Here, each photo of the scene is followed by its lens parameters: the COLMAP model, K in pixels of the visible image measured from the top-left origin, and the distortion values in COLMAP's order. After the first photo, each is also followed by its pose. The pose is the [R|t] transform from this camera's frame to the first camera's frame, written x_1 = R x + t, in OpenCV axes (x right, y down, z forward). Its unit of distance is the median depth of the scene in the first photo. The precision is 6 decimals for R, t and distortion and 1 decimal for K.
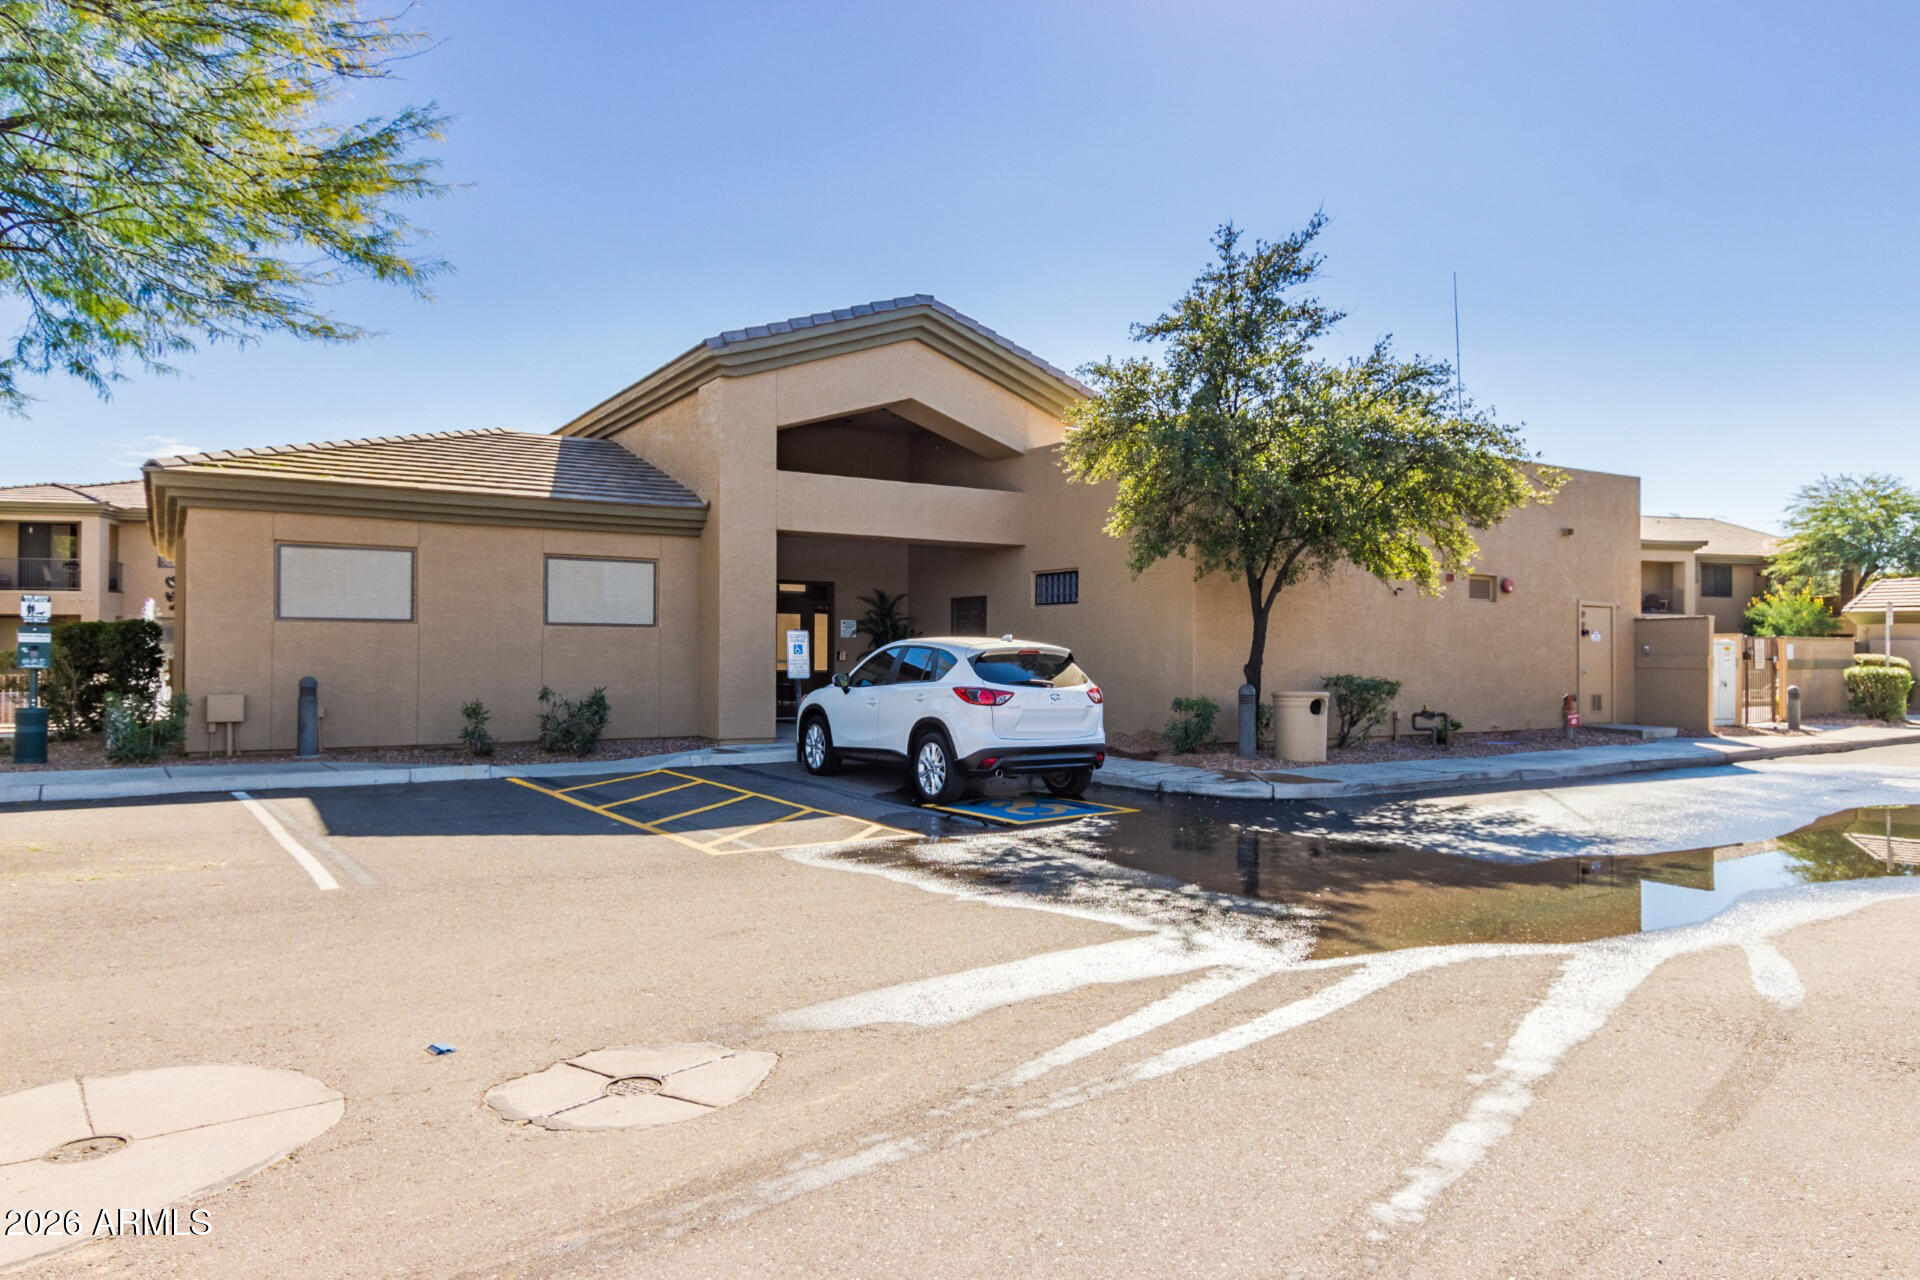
lens RADIAL K [[1208.4, 0, 960.0], [0, 1208.4, 640.0], [0, 0, 1]] dist [-0.001730, -0.000115]
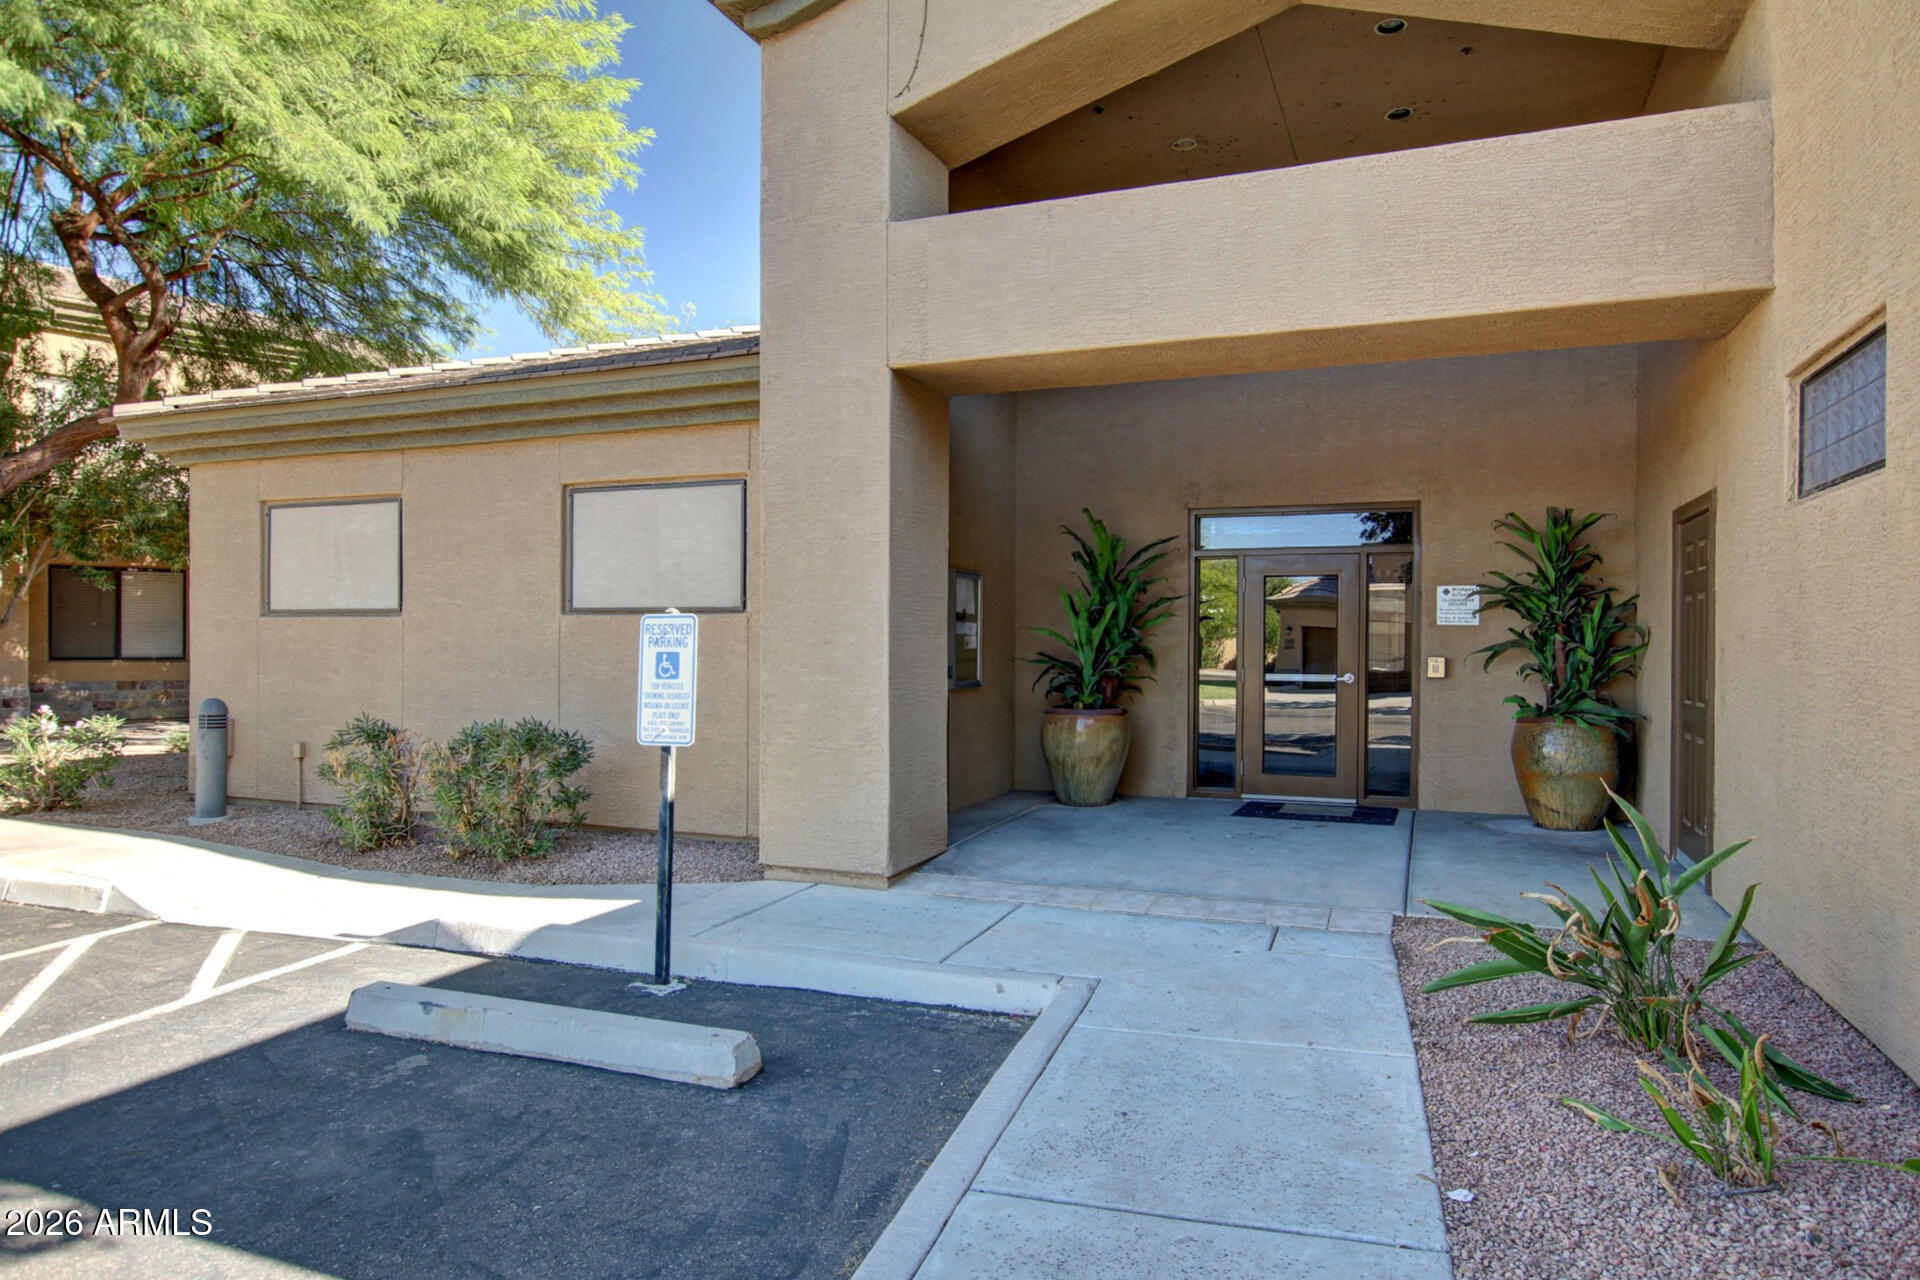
lens RADIAL K [[1208.4, 0, 960.0], [0, 1208.4, 640.0], [0, 0, 1]] dist [-0.001730, -0.000115]
pose [[0.572103, -0.003413, -0.820174, 0.219948], [0.009980, 0.999946, 0.002800, -0.000839], [0.820121, -0.009787, 0.572107, 0.870760]]
